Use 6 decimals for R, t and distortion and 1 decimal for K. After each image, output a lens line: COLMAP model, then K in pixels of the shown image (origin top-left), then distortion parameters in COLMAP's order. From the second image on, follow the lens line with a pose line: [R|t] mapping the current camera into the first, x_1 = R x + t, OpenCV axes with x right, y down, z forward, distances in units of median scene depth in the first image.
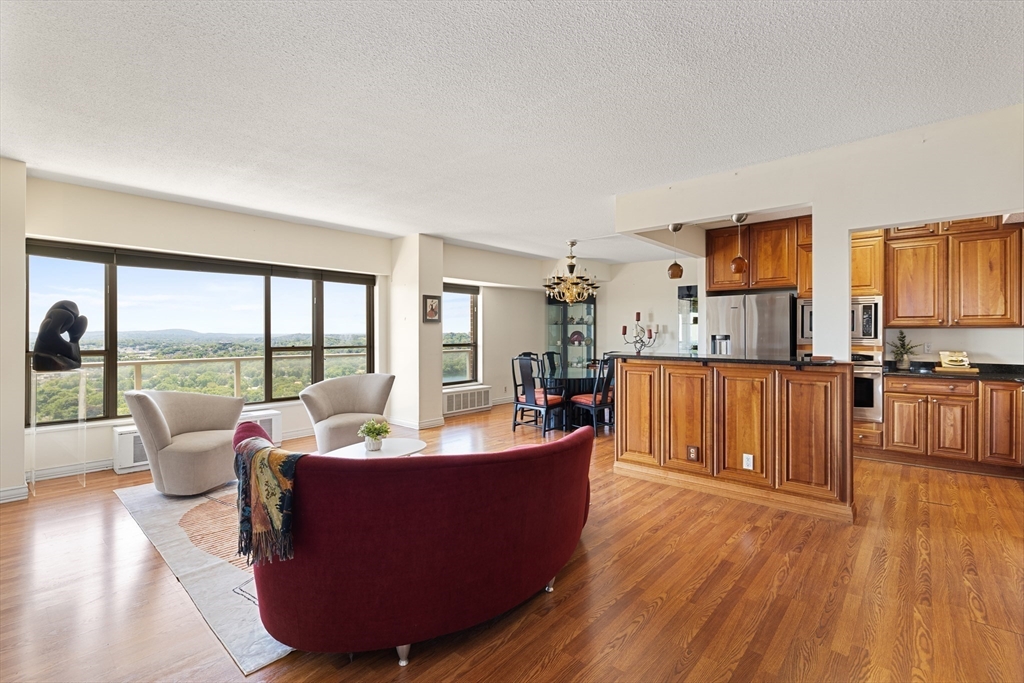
lens RADIAL K [[468.4, 0, 509.8], [0, 468.4, 333.0], [0, 0, 1]] dist [-0.007755, 0.001764]
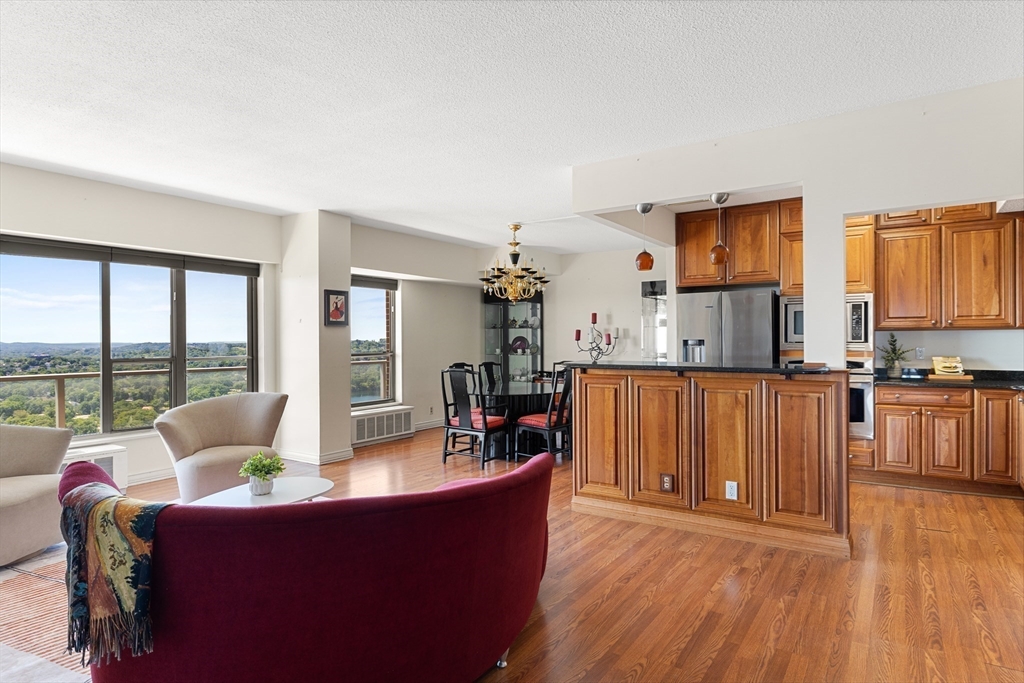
lens RADIAL K [[581.4, 0, 509.4], [0, 581.4, 339.1], [0, 0, 1]] dist [-0.000234, -0.002373]
pose [[0.991207, -0.004696, 0.132240, -0.014691], [0.004943, 0.999987, -0.001545, 0.004071], [-0.132231, 0.002185, 0.991216, 0.018778]]
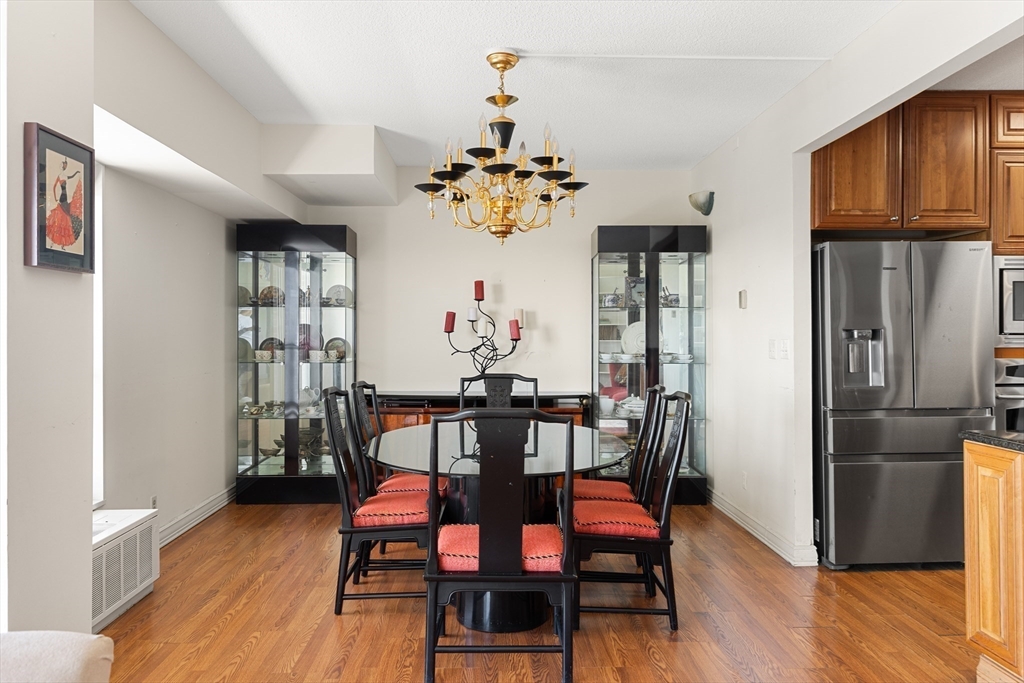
lens RADIAL K [[759.6, 0, 511.5], [0, 759.6, 327.5], [0, 0, 1]] dist [-0.012085, -0.005651]
pose [[0.727358, 0.003097, 0.686251, -0.346714], [0.003600, 0.999959, -0.008328, 0.009309], [-0.686249, 0.008528, 0.727317, 0.869050]]
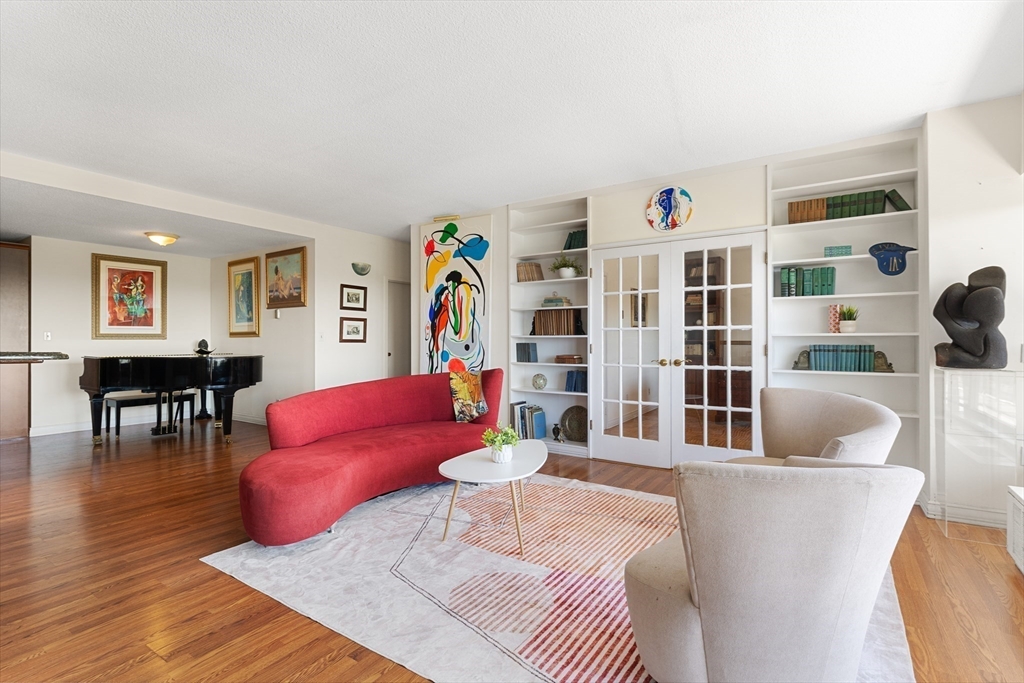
lens RADIAL K [[489.4, 0, 503.7], [0, 489.4, 339.0], [0, 0, 1]] dist [-0.010229, 0.002655]
pose [[-0.991410, 0.002601, -0.130766, -0.143117], [0.002503, 0.999996, 0.000912, 0.027503], [0.130768, 0.000577, -0.991413, 1.386761]]
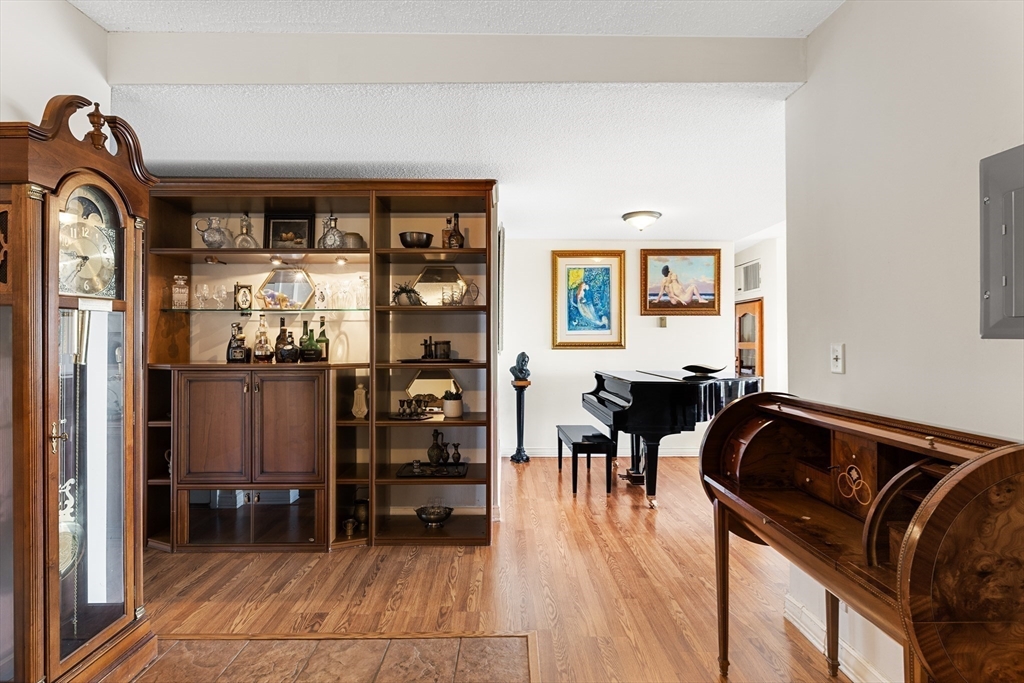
lens RADIAL K [[489.4, 0, 506.4], [0, 489.4, 336.9], [0, 0, 1]] dist [-0.010229, 0.002655]
pose [[-0.737716, -0.006419, -0.675081, 1.409665], [-0.000887, 0.999963, -0.008540, 0.001281], [0.675110, -0.005701, -0.737695, 0.528144]]
